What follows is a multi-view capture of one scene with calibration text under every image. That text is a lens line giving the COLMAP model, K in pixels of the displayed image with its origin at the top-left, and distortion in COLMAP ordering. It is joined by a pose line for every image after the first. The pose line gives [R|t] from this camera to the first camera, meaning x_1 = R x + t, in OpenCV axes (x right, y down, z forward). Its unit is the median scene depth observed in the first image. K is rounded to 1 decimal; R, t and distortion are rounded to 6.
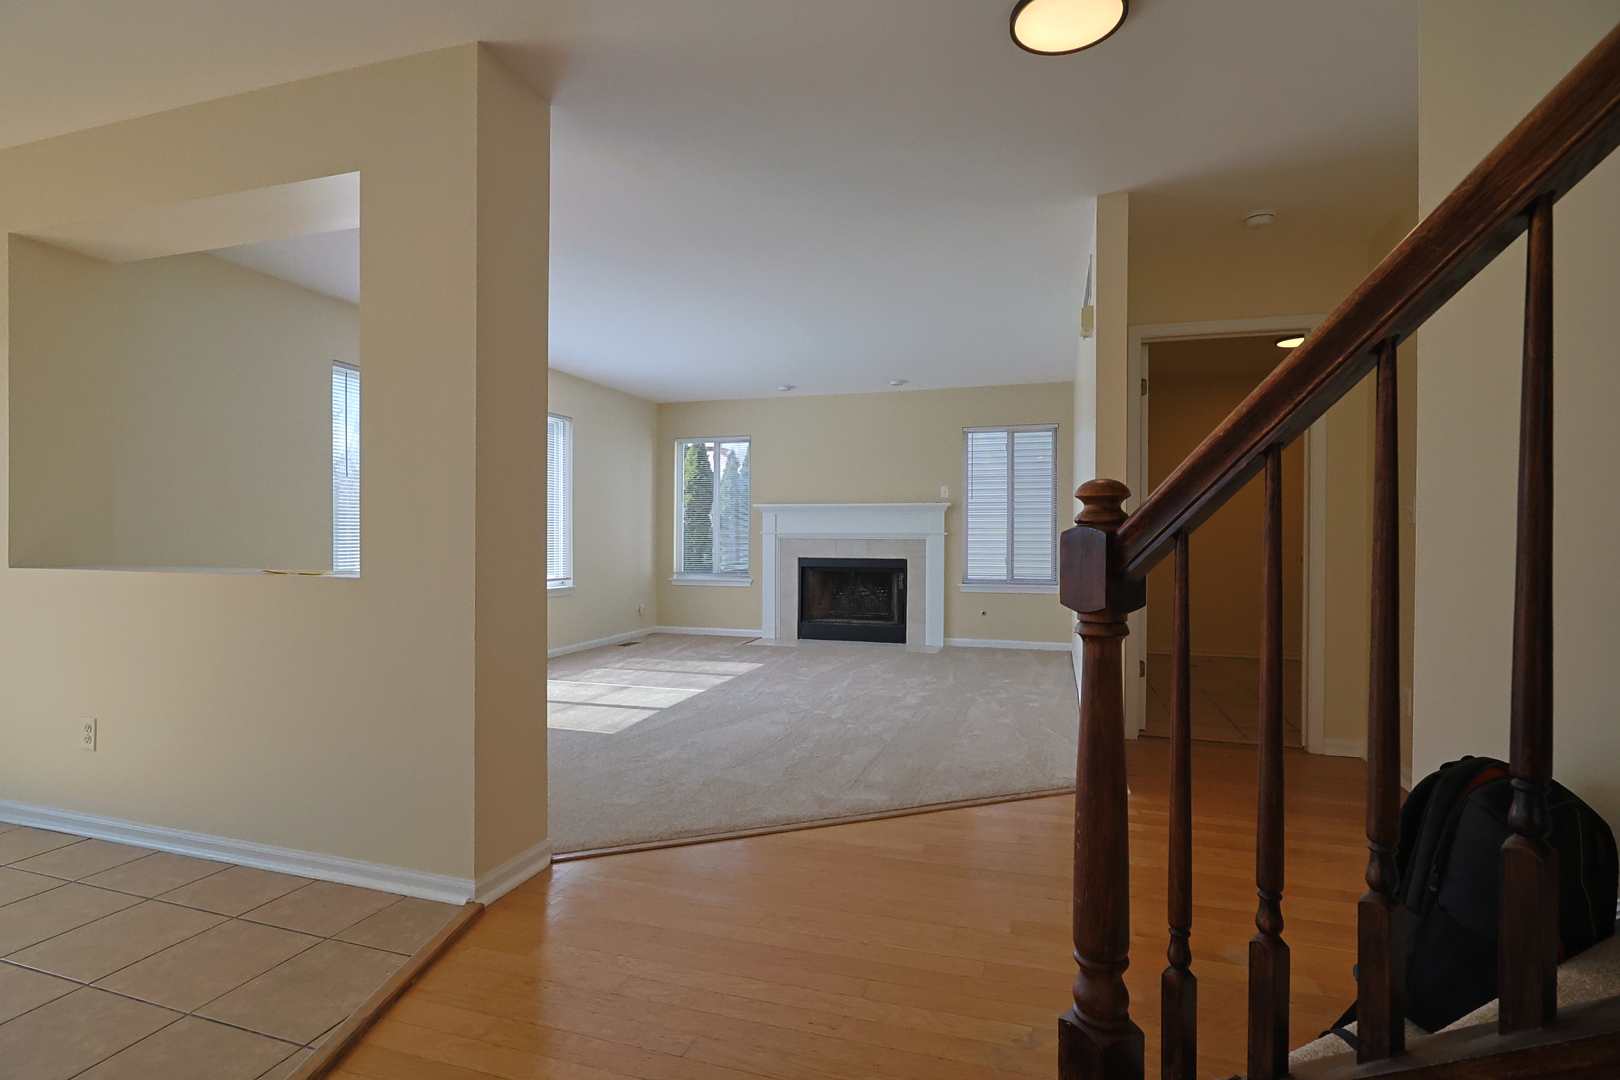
lens RADIAL K [[781.3, 0, 805.5], [0, 781.3, 540.8], [0, 0, 1]] dist [-0.010289, 0.000842]
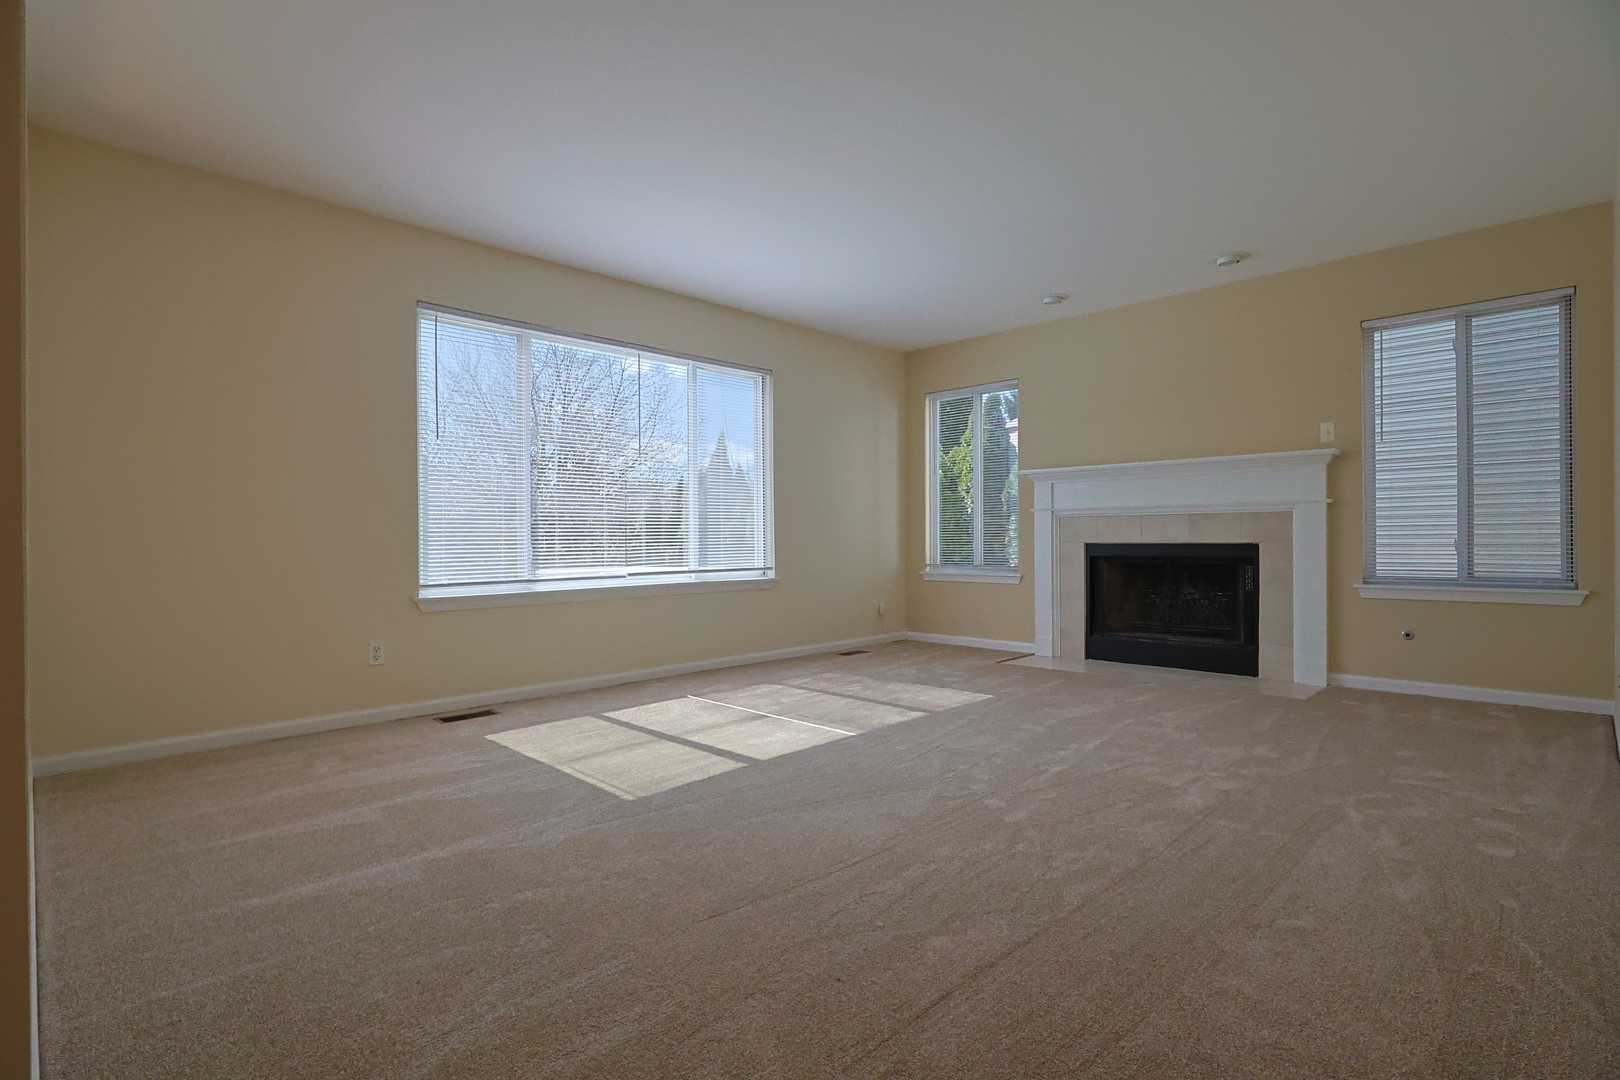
lens RADIAL K [[781.3, 0, 803.0], [0, 781.3, 539.5], [0, 0, 1]] dist [-0.010289, 0.000842]
pose [[0.886402, -0.008698, -0.462835, 0.094685], [0.006394, 0.999958, -0.006547, 0.021943], [0.462873, 0.002844, 0.886420, 0.271981]]
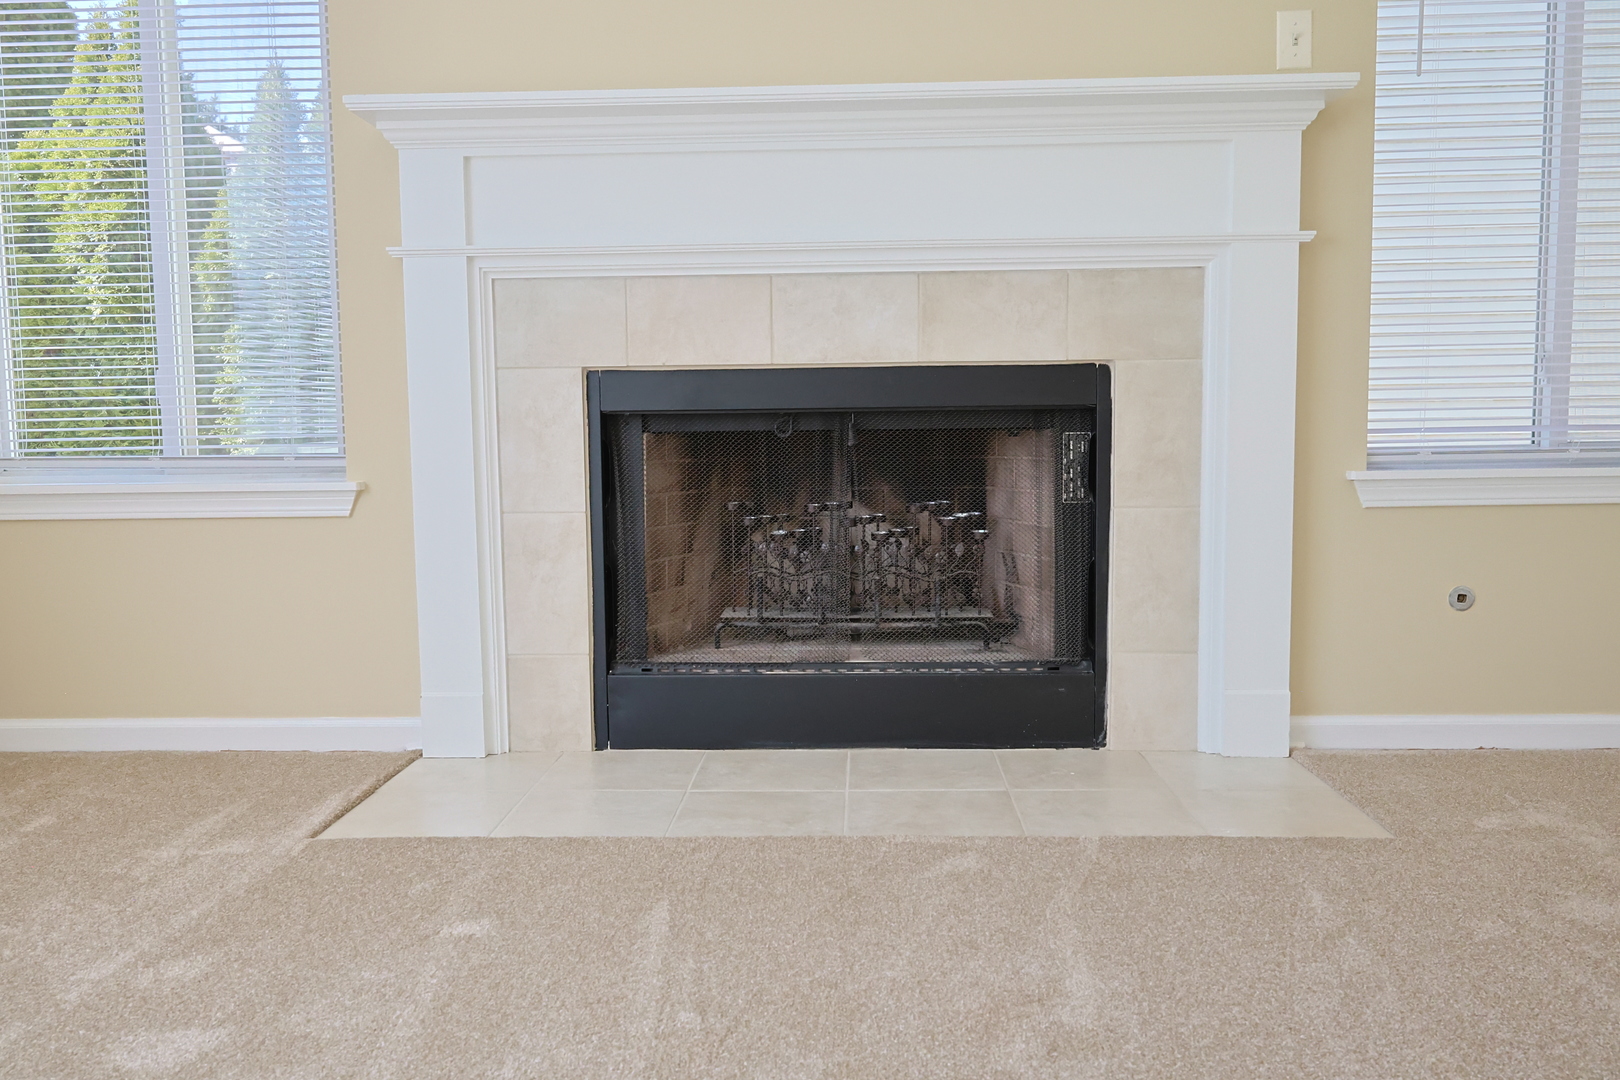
lens RADIAL K [[1276.4, 0, 806.2], [0, 1276.4, 541.5], [0, 0, 1]] dist [0.002531, -0.001859]
pose [[0.965648, -0.038909, 0.256925, -0.043461], [0.016915, 0.996041, 0.087266, 0.040399], [-0.259304, -0.079923, 0.962483, 0.678799]]
